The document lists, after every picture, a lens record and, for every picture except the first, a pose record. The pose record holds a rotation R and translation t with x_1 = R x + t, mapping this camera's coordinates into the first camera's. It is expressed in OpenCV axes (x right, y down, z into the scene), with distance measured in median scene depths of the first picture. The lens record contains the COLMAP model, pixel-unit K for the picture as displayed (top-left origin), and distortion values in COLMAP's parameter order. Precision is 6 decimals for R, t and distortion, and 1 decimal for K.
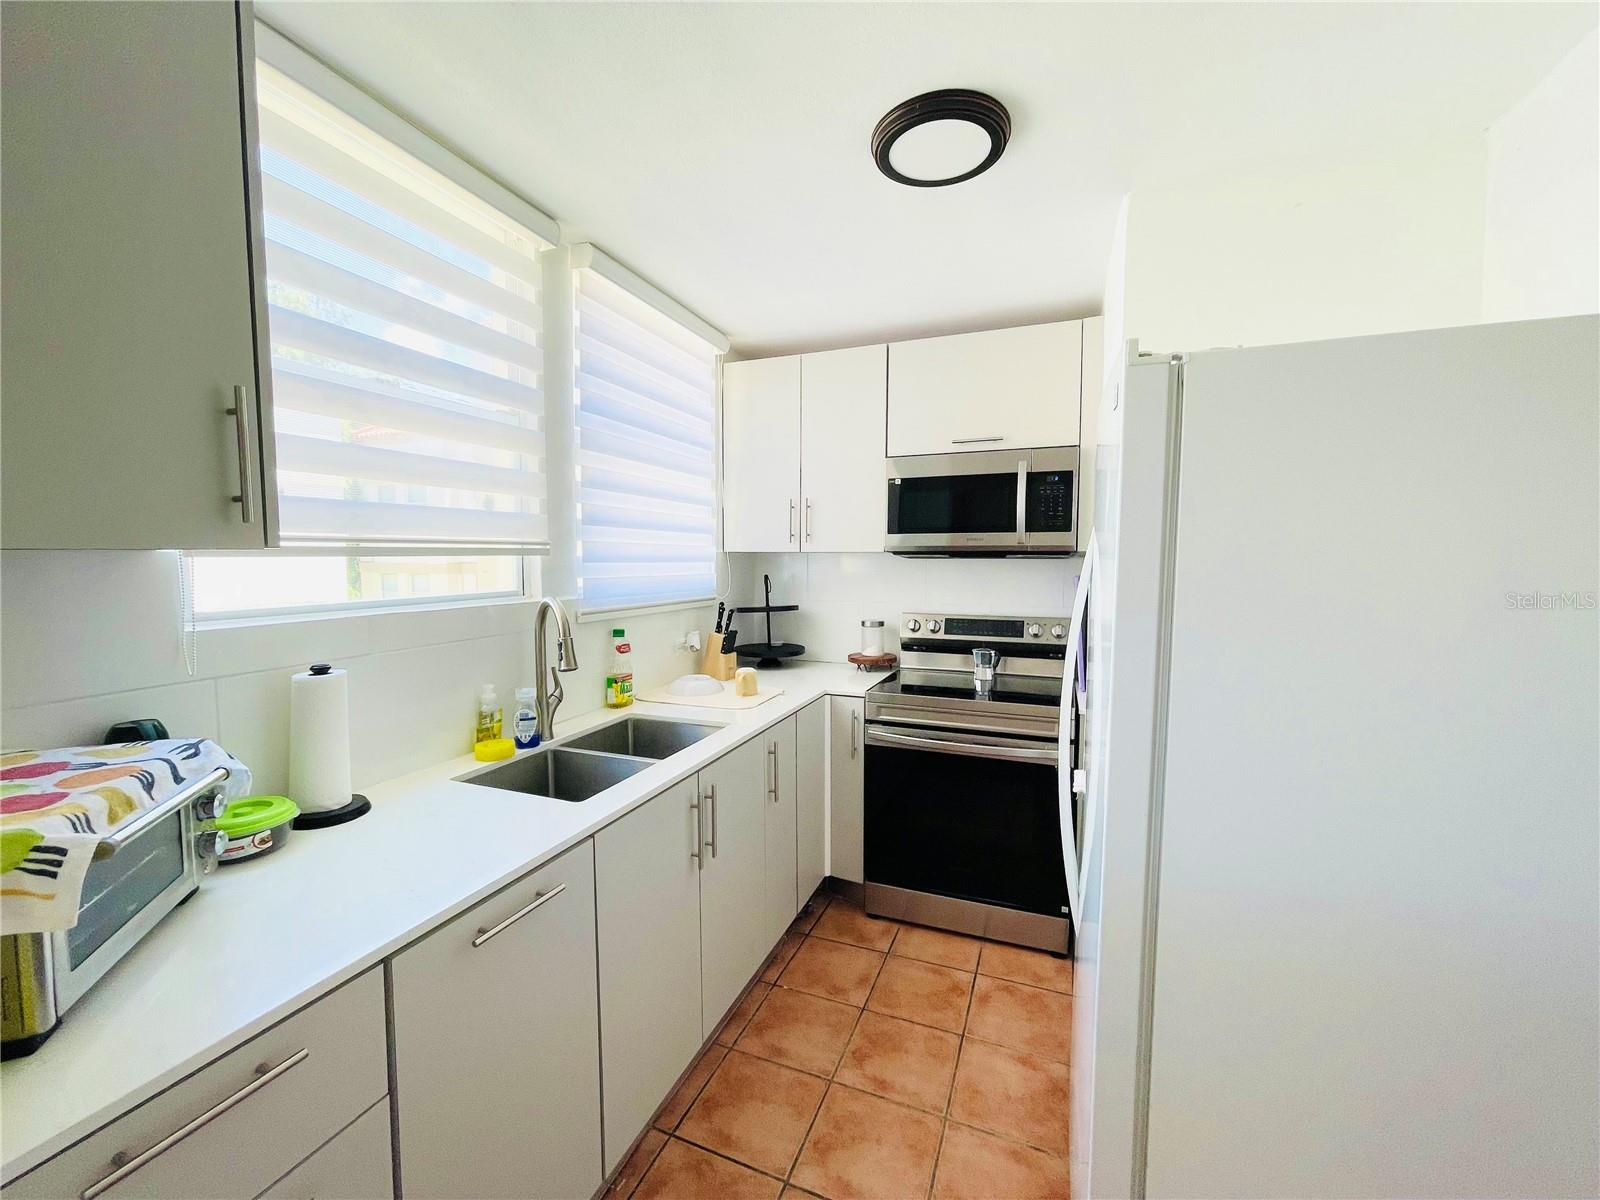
lens RADIAL K [[647.6, 0, 796.2], [0, 647.6, 597.8], [0, 0, 1]] dist [0.000605, -0.000320]
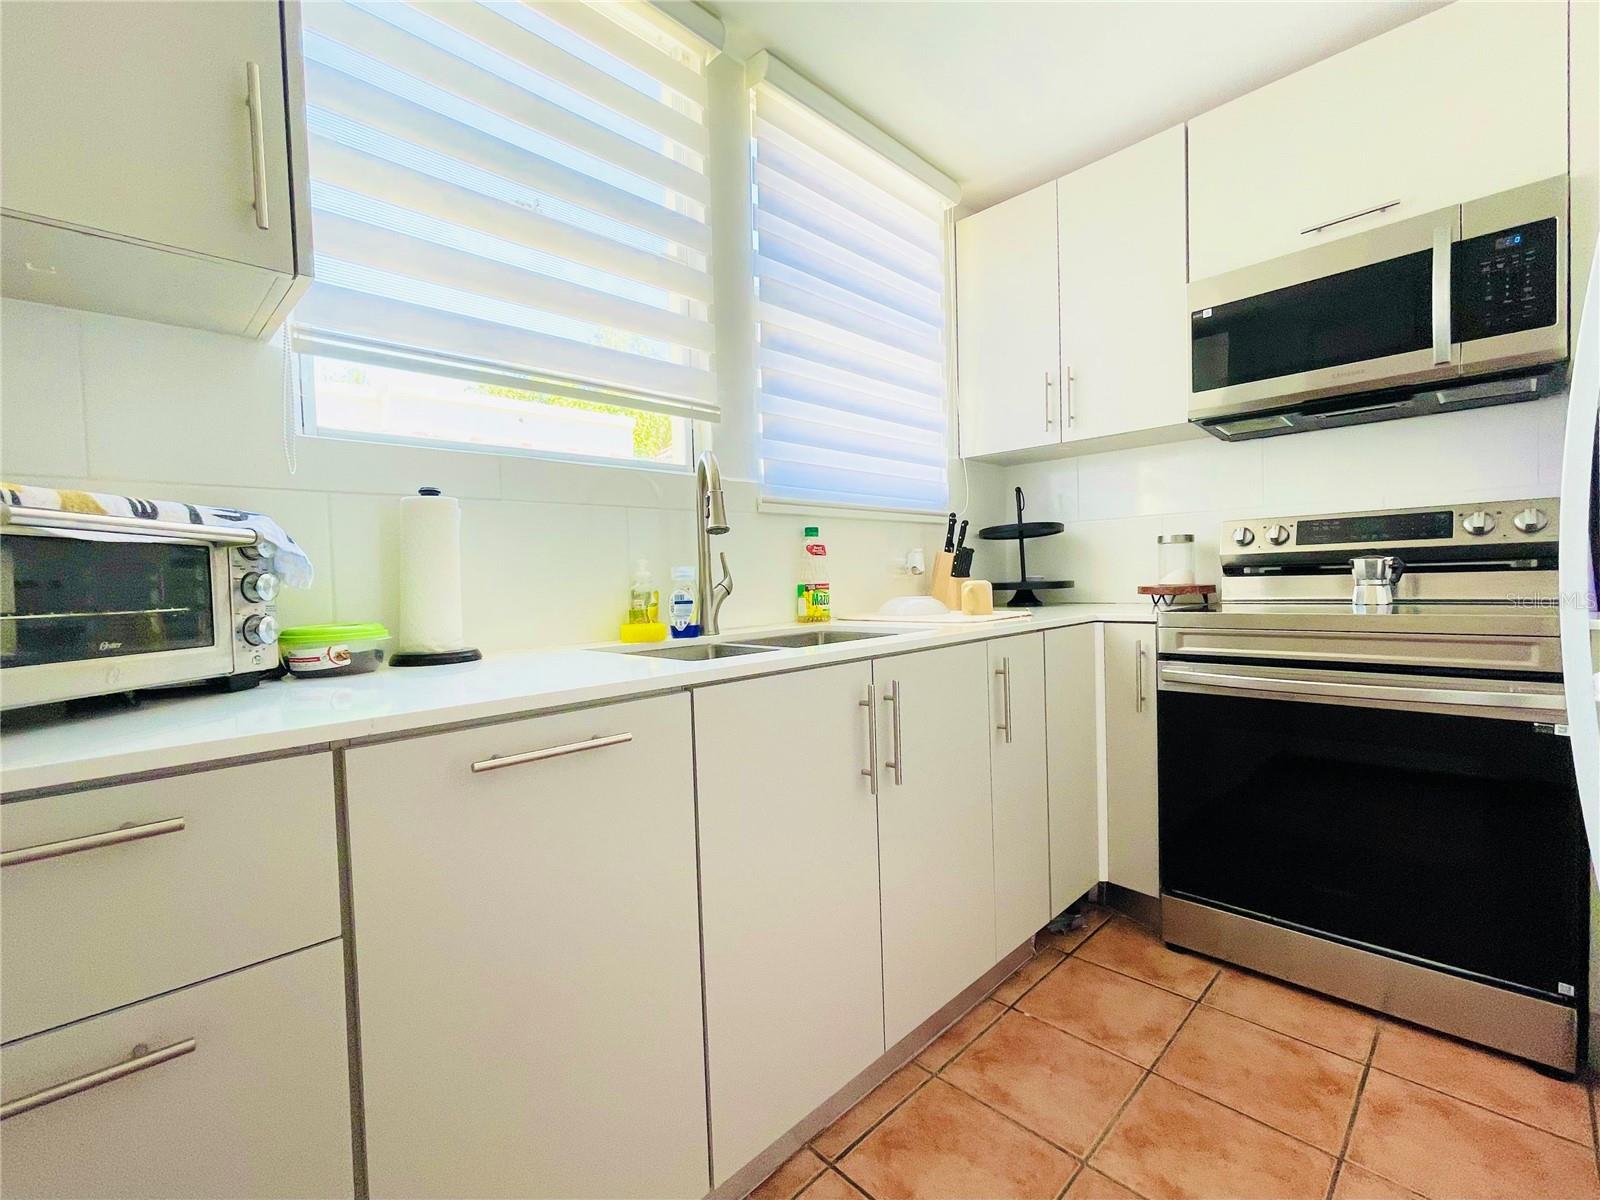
lens RADIAL K [[693.4, 0, 800.1], [0, 693.4, 600.3], [0, 0, 1]] dist [-0.000426, -0.000823]
pose [[0.916472, -0.014902, -0.399822, 0.059746], [0.003376, 0.999559, -0.029517, 0.165891], [0.400086, 0.025702, 0.916117, 0.196243]]
